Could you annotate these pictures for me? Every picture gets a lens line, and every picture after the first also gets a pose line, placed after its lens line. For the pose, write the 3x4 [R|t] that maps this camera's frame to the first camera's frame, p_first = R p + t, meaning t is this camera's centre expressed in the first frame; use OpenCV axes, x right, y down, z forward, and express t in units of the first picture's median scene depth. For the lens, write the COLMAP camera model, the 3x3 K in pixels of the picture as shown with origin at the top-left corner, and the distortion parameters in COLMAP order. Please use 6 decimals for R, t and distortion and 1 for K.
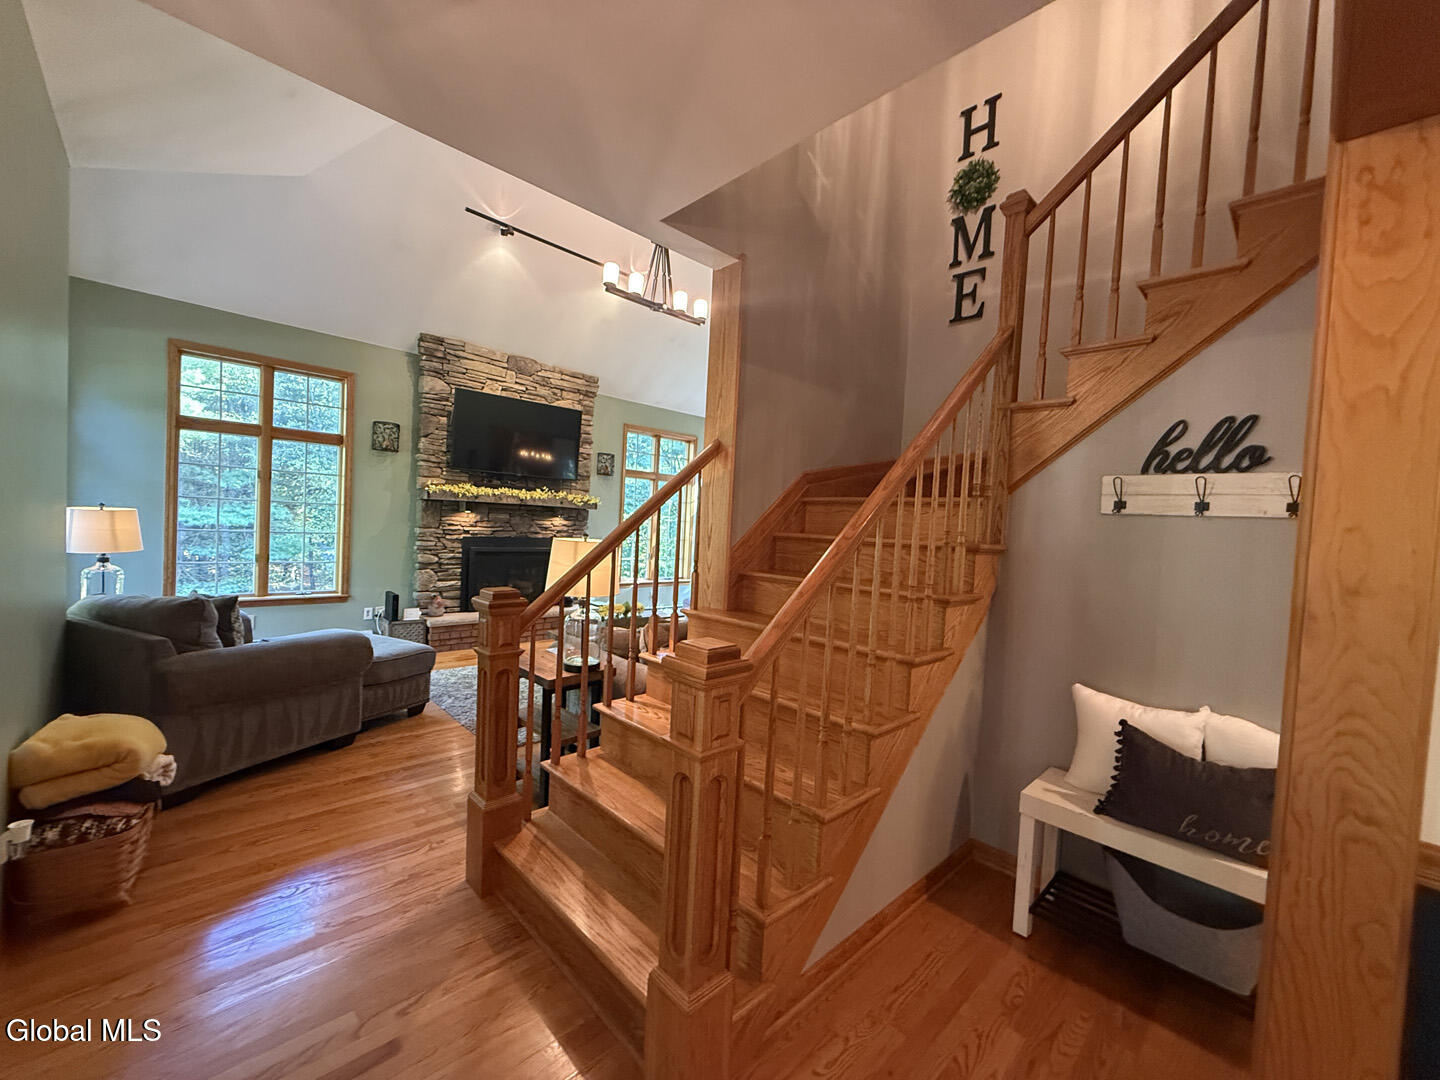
lens RADIAL K [[574.8, 0, 716.1], [0, 574.8, 541.4], [0, 0, 1]] dist [0.000973, 0.000418]
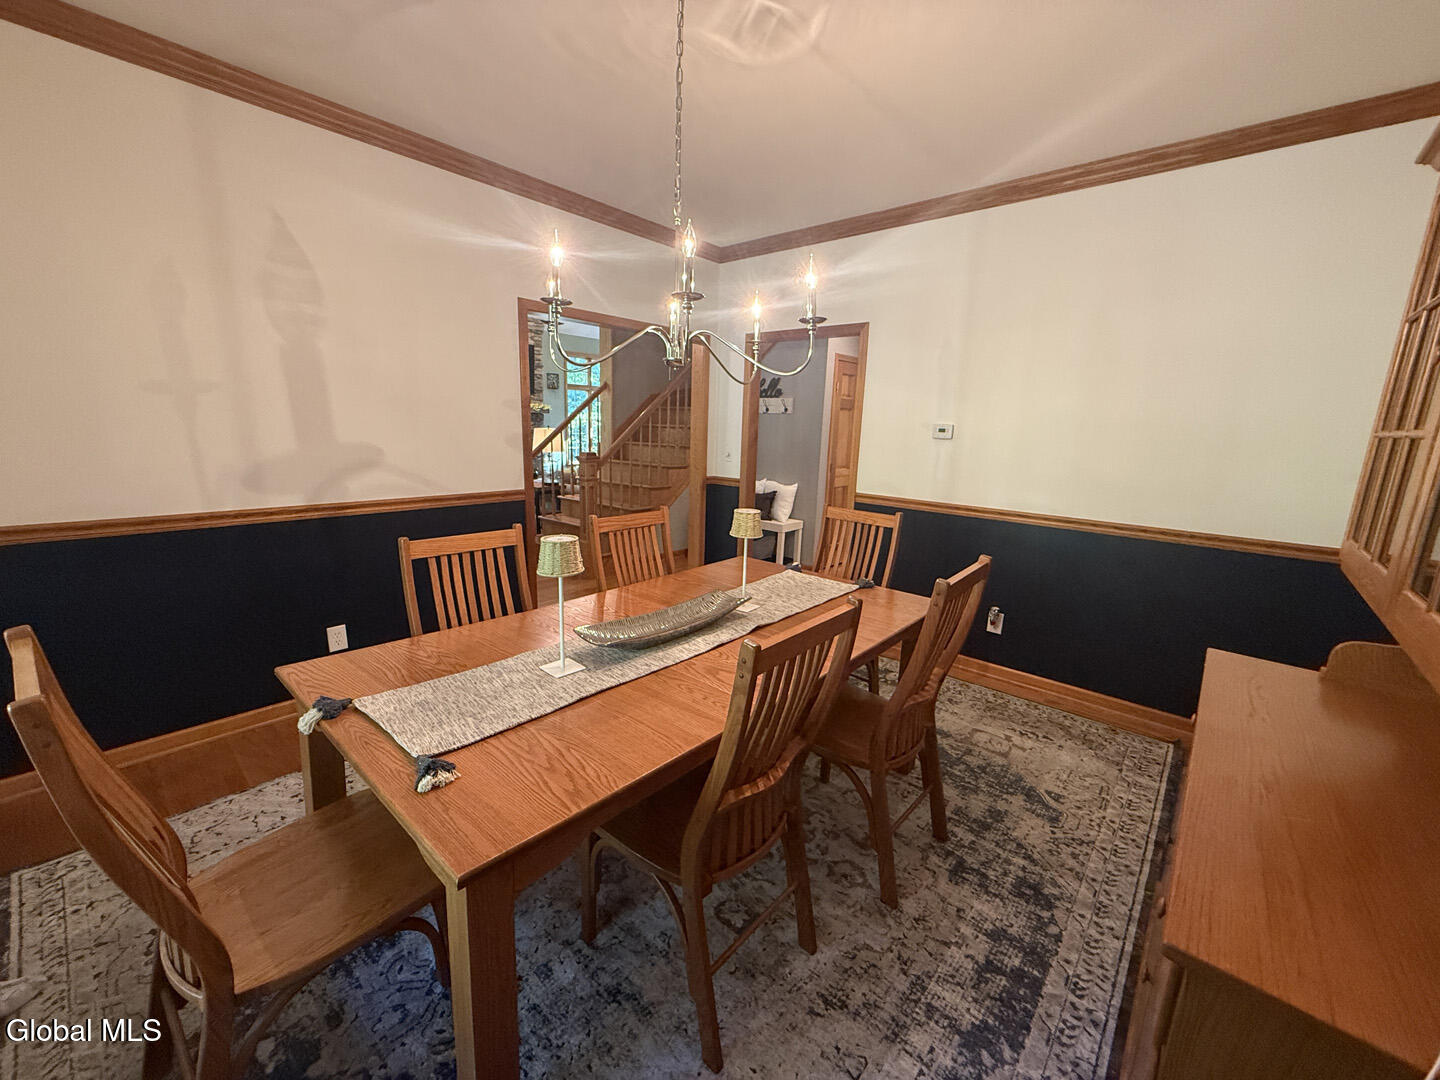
lens RADIAL K [[574.8, 0, 713.0], [0, 574.8, 543.4], [0, 0, 1]] dist [0.000973, 0.000418]
pose [[0.997025, -0.037065, 0.067581, 0.119556], [0.024631, 0.984027, 0.176306, 0.027901], [-0.073036, -0.174117, 0.982013, -0.644915]]
